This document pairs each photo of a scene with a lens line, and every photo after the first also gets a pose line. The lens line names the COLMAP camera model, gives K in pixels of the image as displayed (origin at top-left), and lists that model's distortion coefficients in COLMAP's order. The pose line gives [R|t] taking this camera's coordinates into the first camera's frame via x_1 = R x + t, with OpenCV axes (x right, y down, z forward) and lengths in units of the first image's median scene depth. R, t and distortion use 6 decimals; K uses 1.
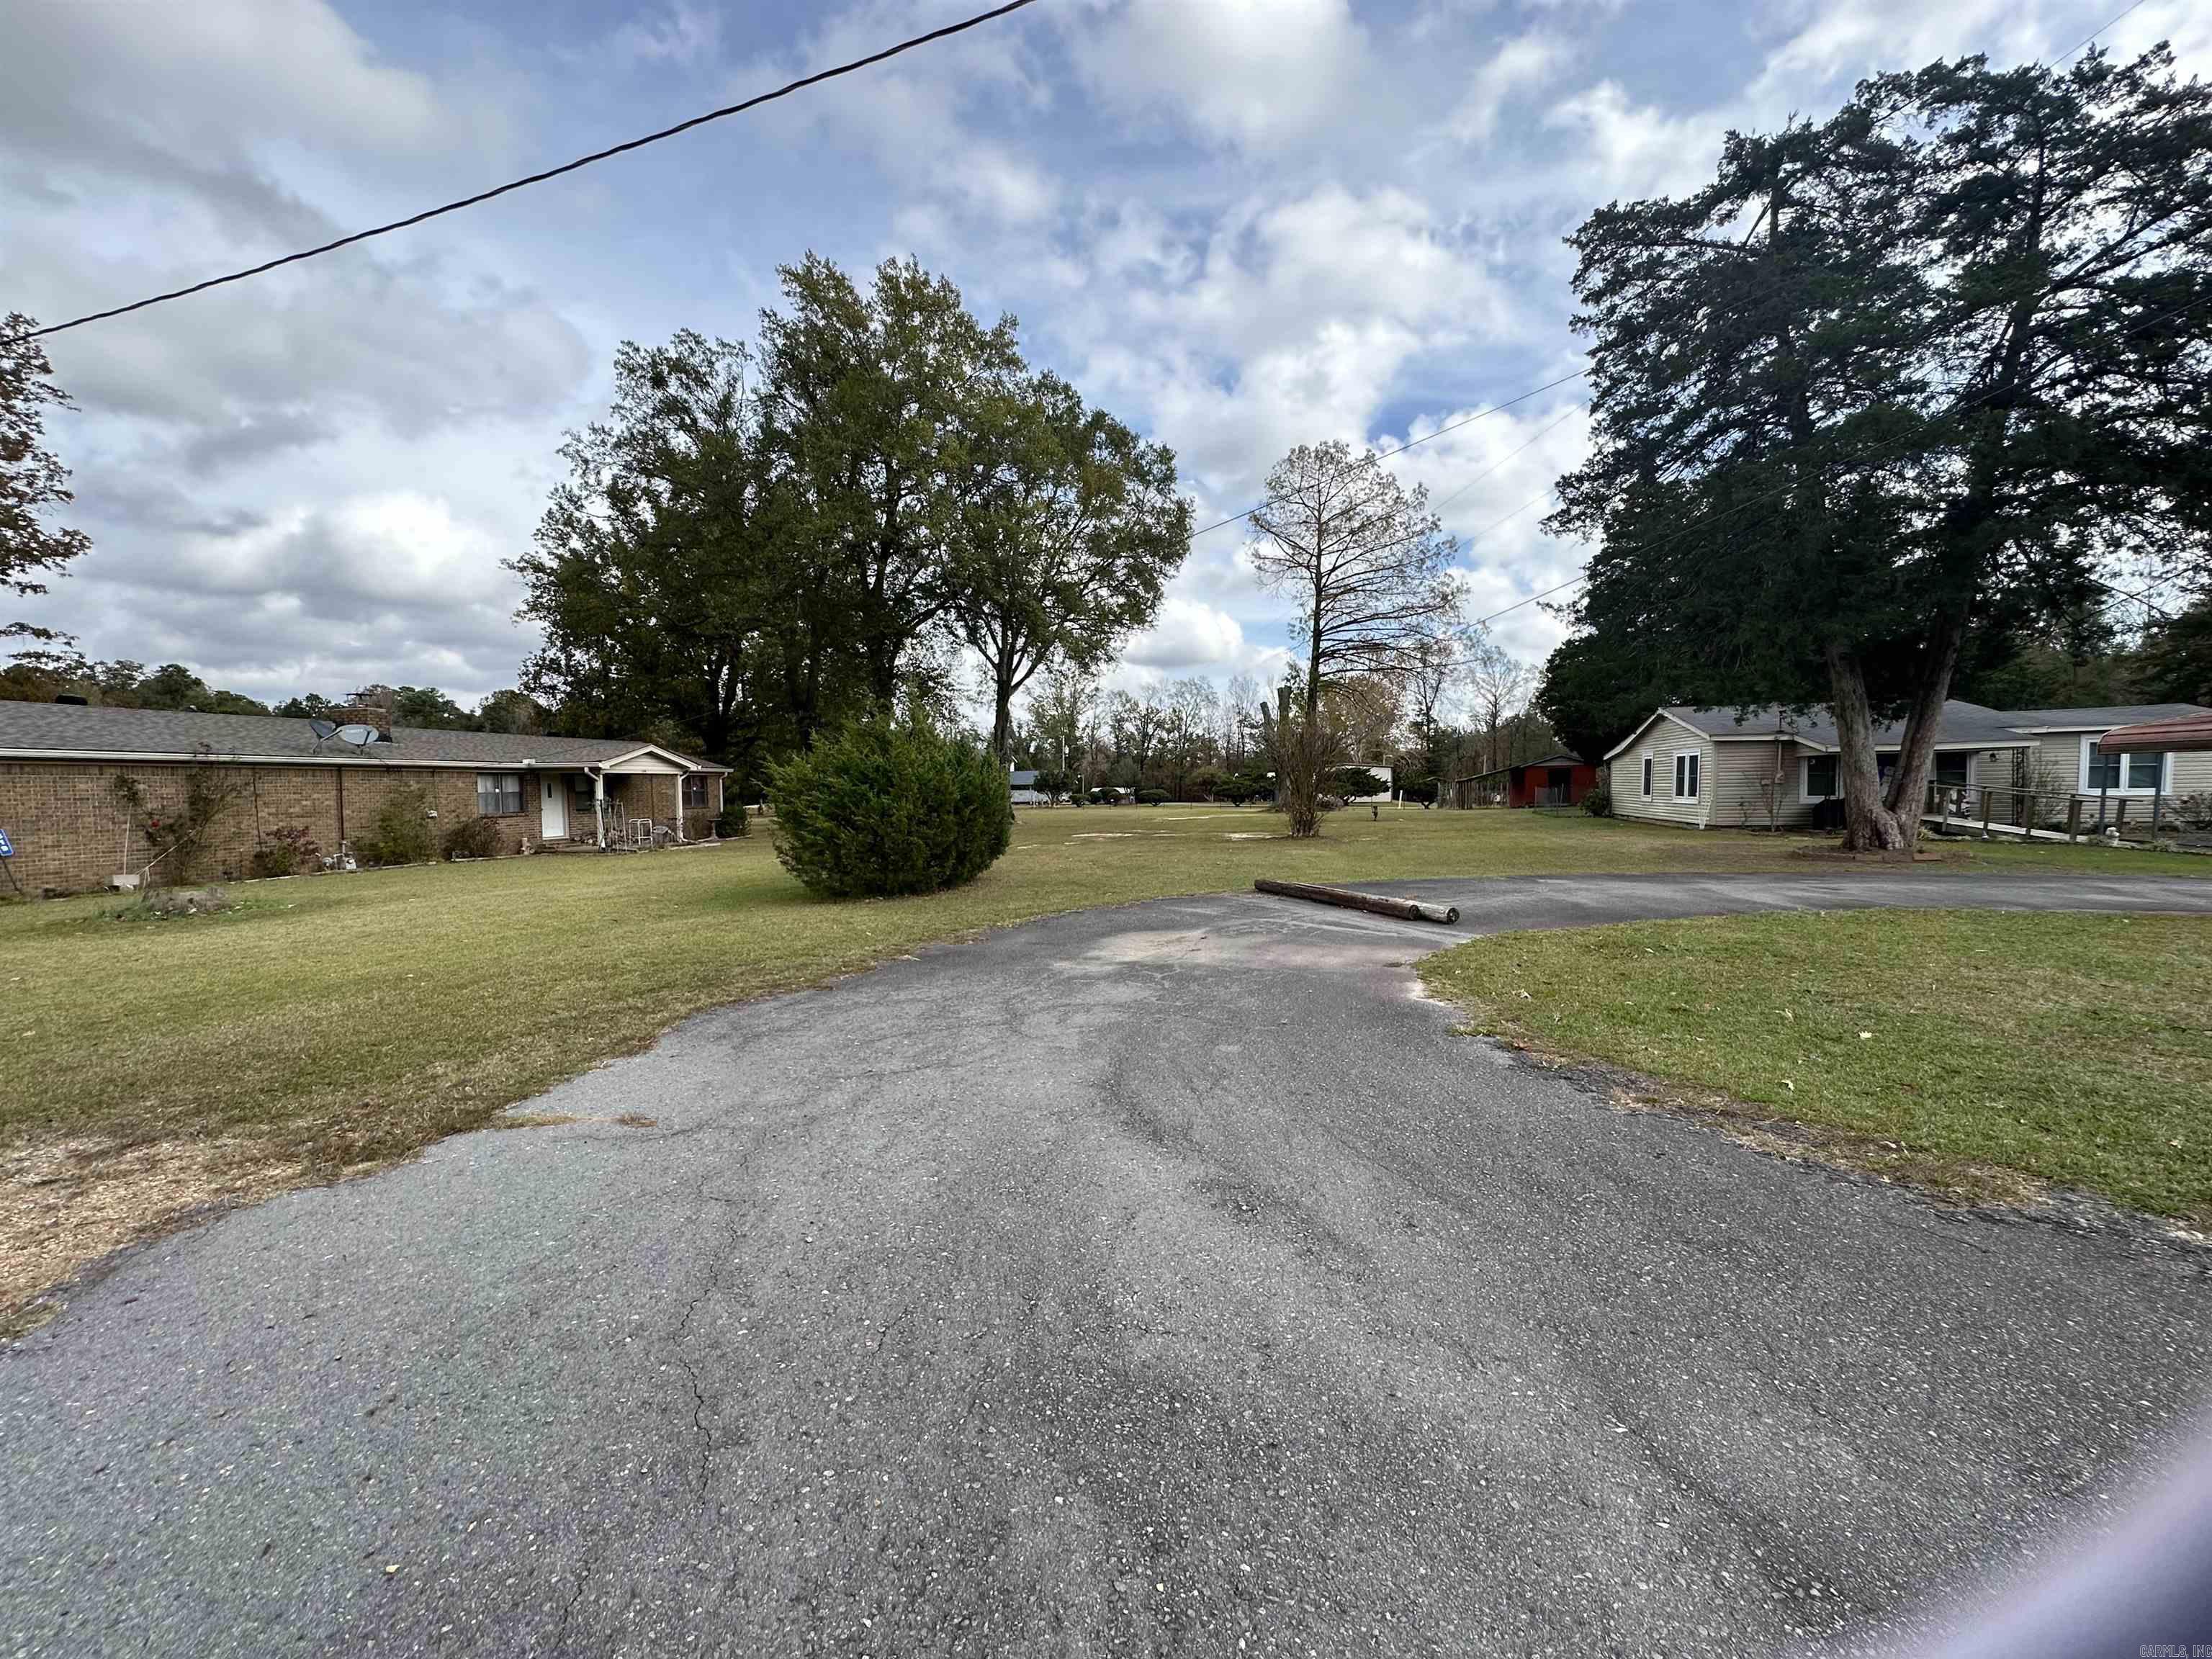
lens RADIAL K [[883.8, 0, 1106.0], [0, 883.8, 829.5], [0, 0, 1]] dist [-0.001560, 0.000480]
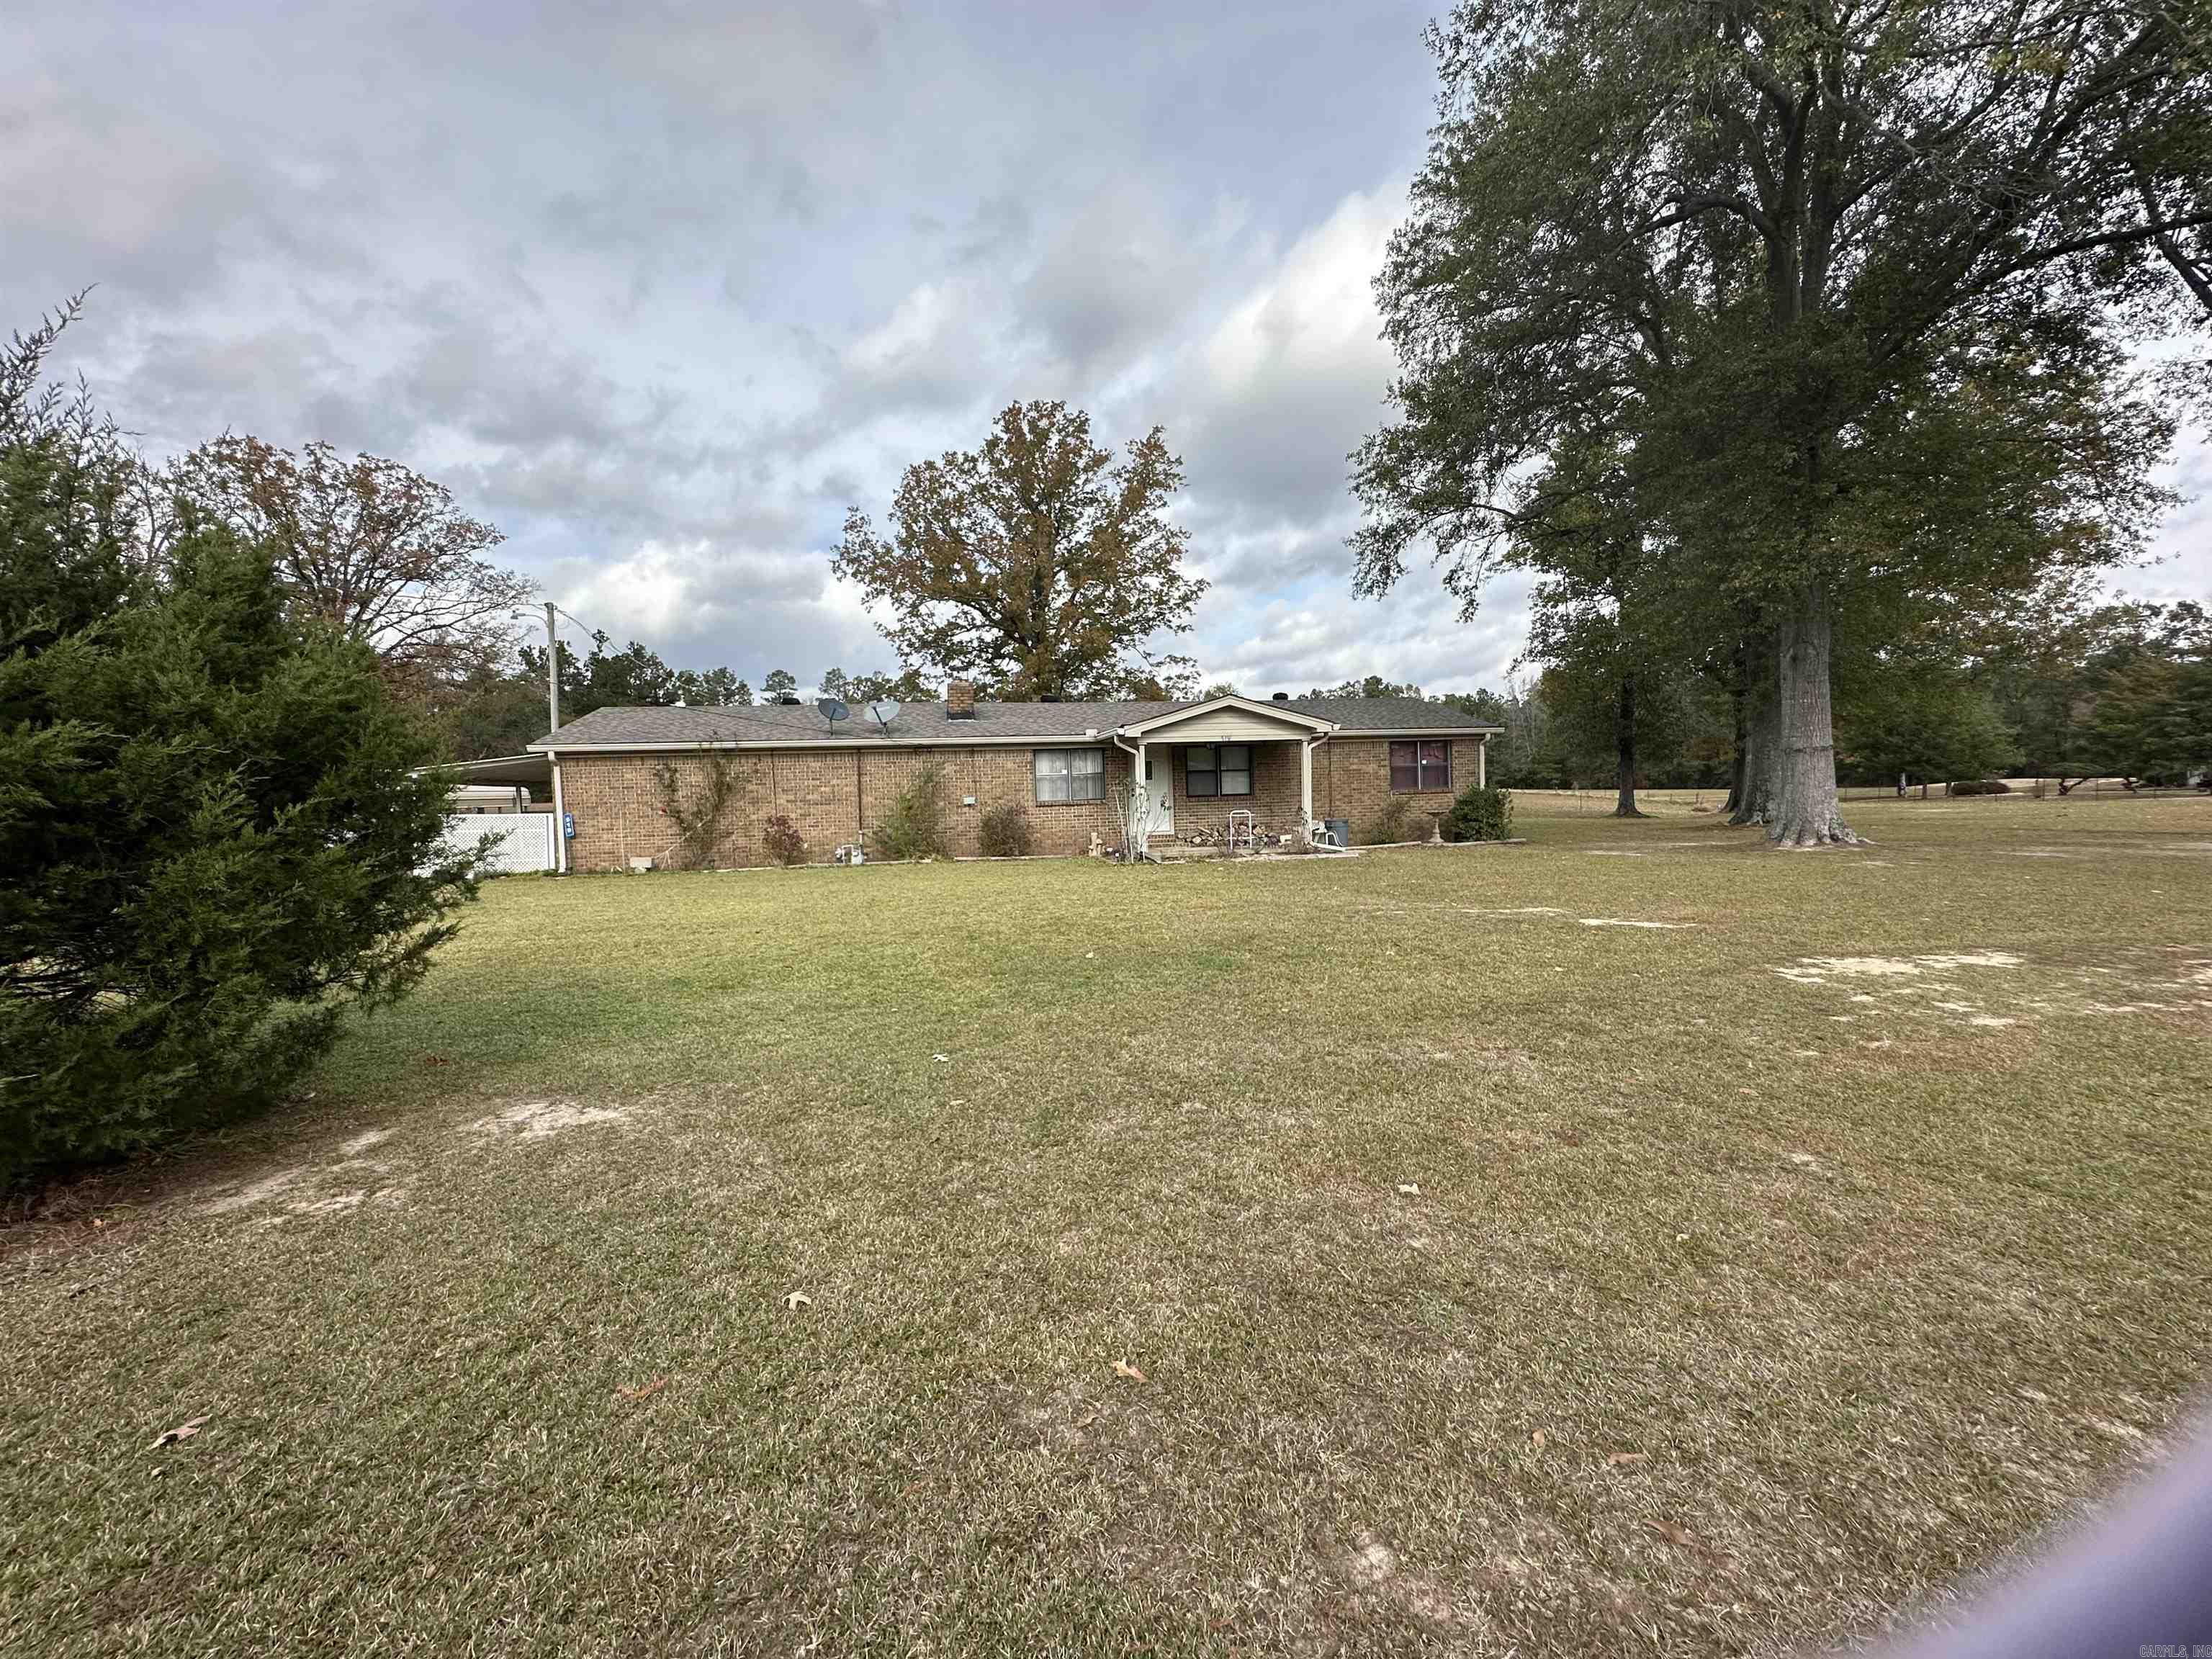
lens RADIAL K [[883.8, 0, 1106.0], [0, 883.8, 829.5], [0, 0, 1]] dist [-0.001560, 0.000480]
pose [[0.352392, 0.044789, -0.934780, 0.055231], [-0.021304, 0.998979, 0.039834, -0.023752], [0.935610, 0.005877, 0.352986, 0.718135]]
